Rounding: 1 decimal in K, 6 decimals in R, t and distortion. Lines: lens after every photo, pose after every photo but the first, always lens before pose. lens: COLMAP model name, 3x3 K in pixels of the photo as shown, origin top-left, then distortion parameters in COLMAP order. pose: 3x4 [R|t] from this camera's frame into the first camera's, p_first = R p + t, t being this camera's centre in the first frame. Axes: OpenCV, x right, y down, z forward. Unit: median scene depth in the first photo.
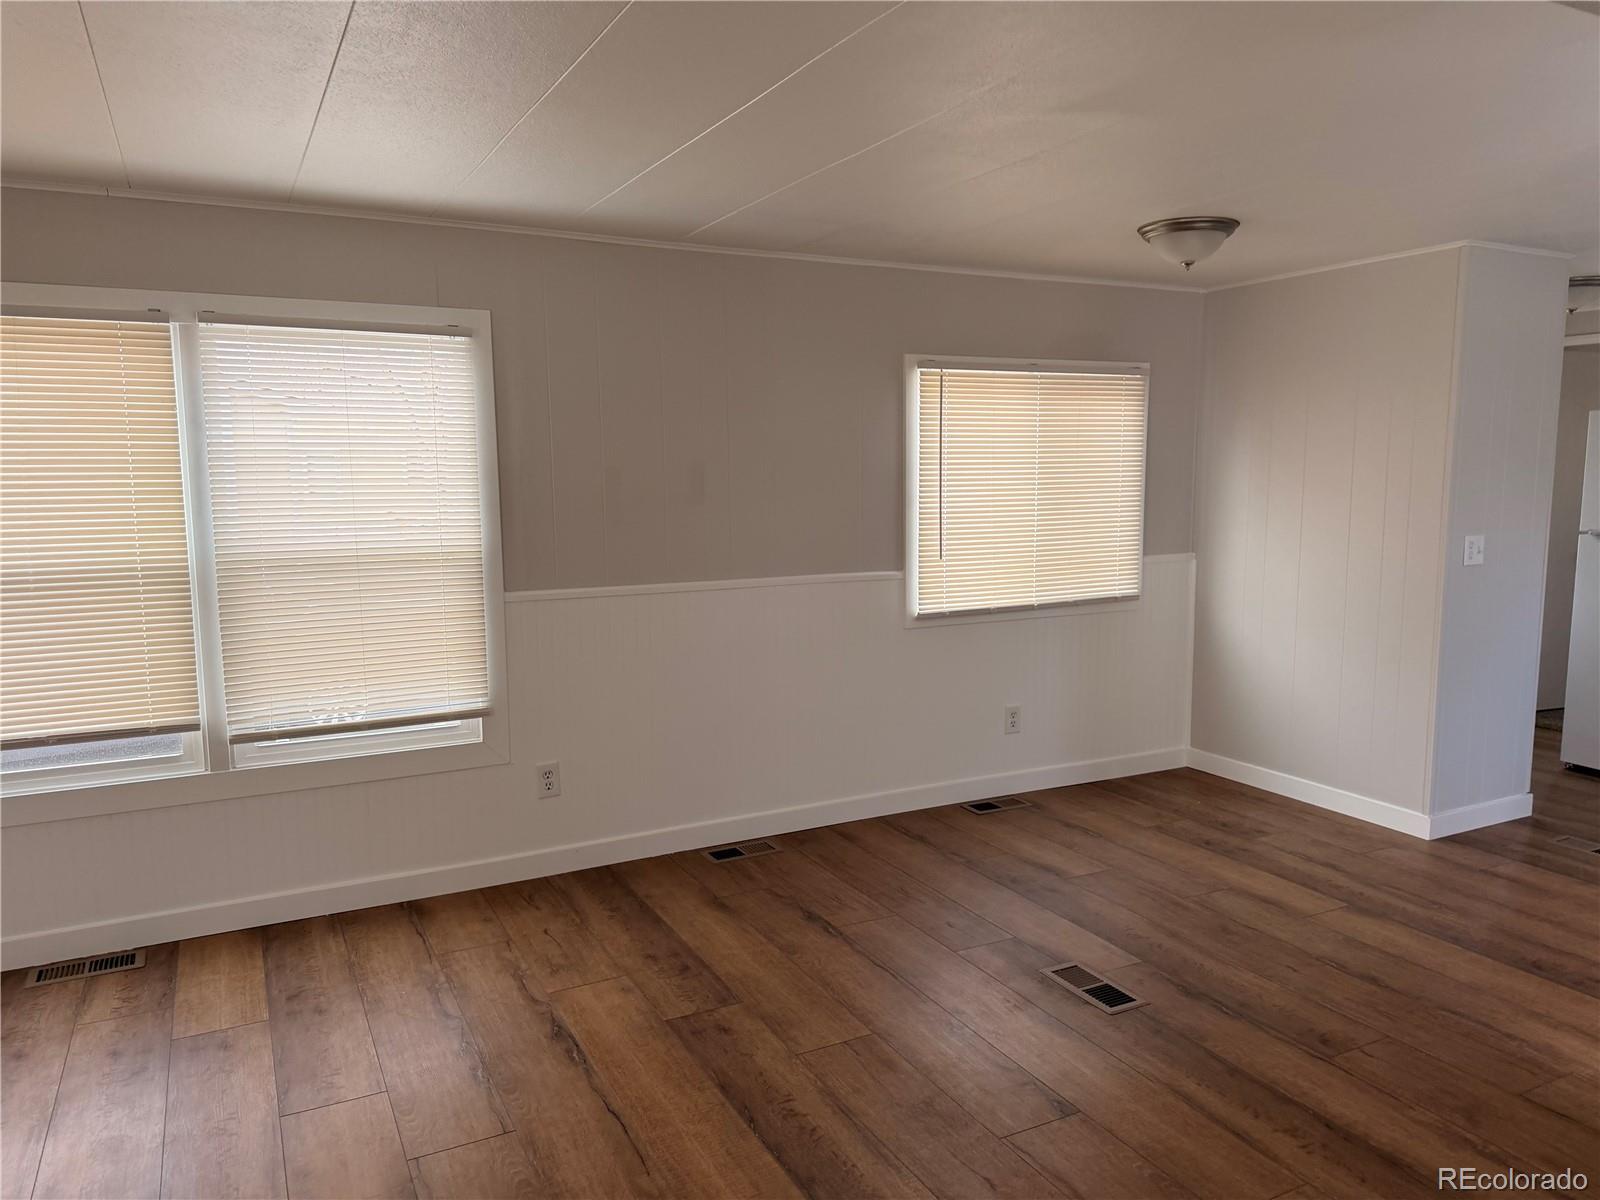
lens RADIAL K [[1141.9, 0, 816.1], [0, 1141.9, 608.9], [0, 0, 1]] dist [-0.008431, -0.004388]
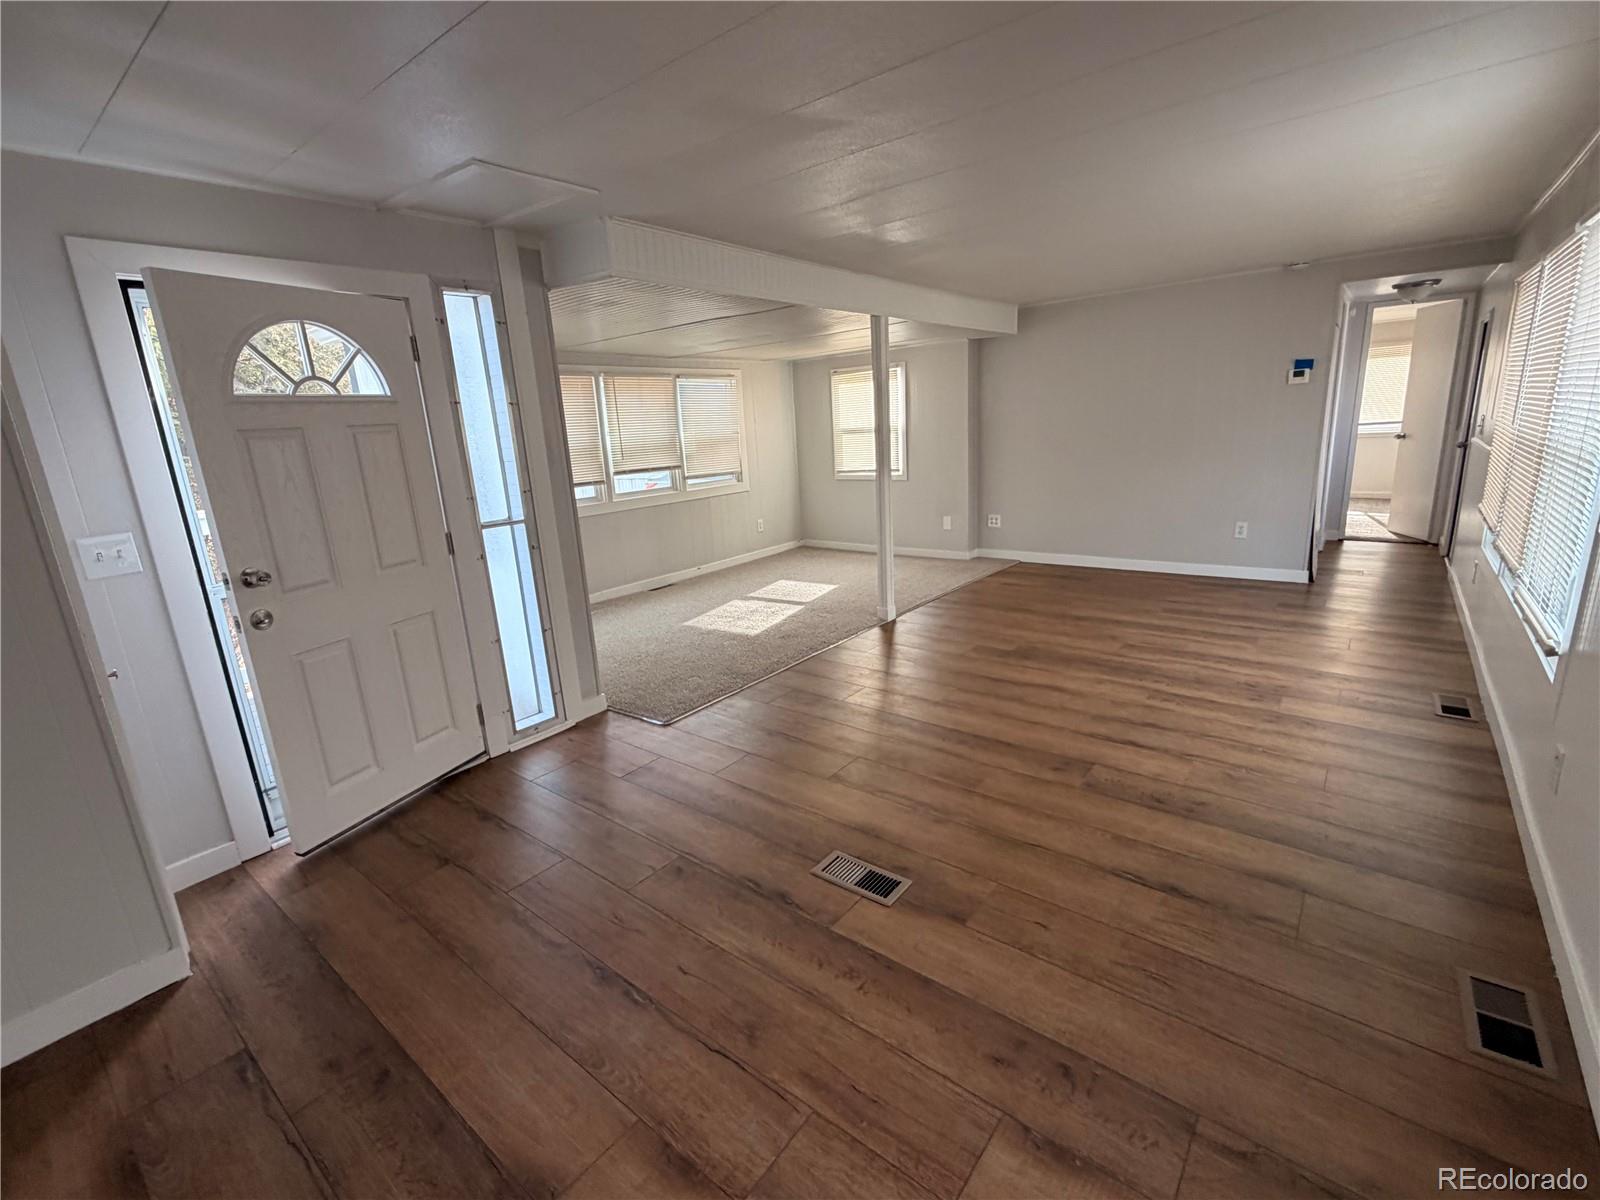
lens RADIAL K [[710.6, 0, 802.0], [0, 710.6, 601.5], [0, 0, 1]] dist [0.002172, -0.001274]
pose [[-0.916011, 0.159820, -0.367943, 0.476679], [0.013765, 0.929194, 0.369335, -0.174052], [0.400918, 0.333250, -0.853352, 1.384699]]
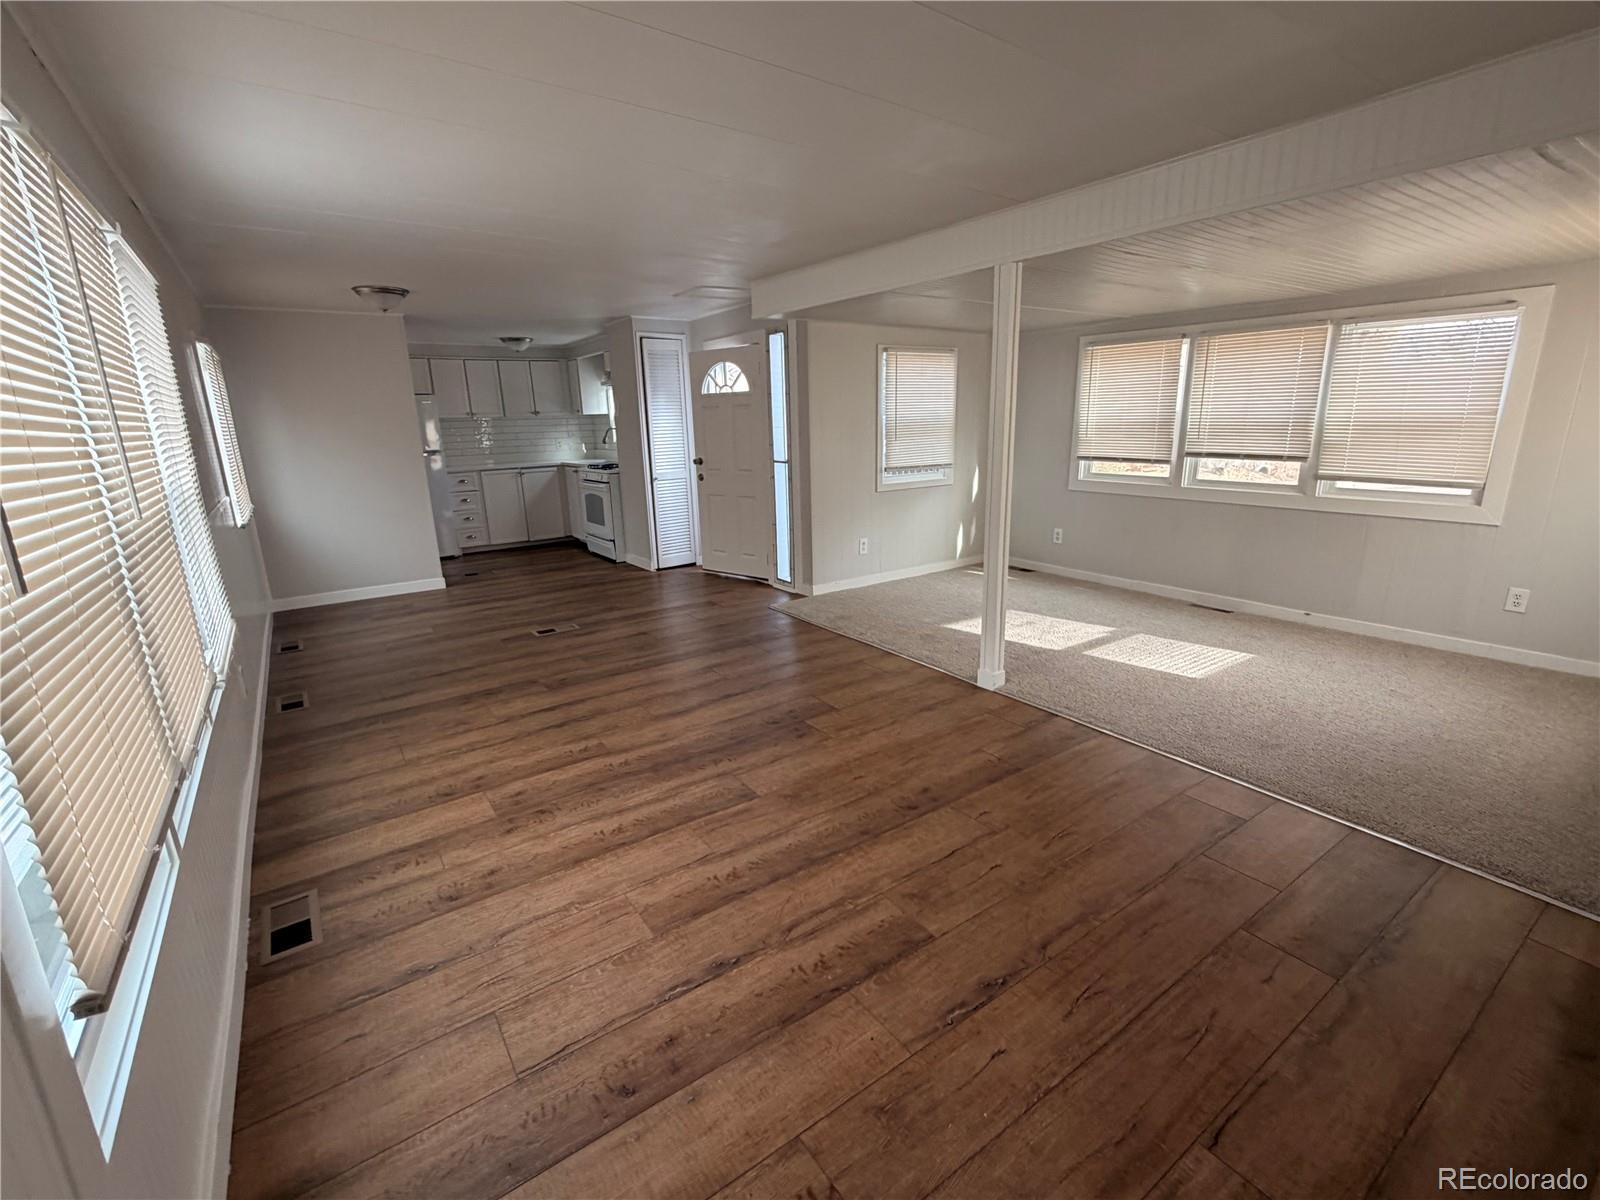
lens RADIAL K [[710.6, 0, 801.6], [0, 710.6, 599.5], [0, 0, 1]] dist [0.002172, -0.001274]
pose [[-0.124528, -0.235481, 0.963868, -1.195010], [0.156493, 0.954610, 0.253437, -0.036769], [-0.979797, 0.182399, -0.082024, 0.555018]]
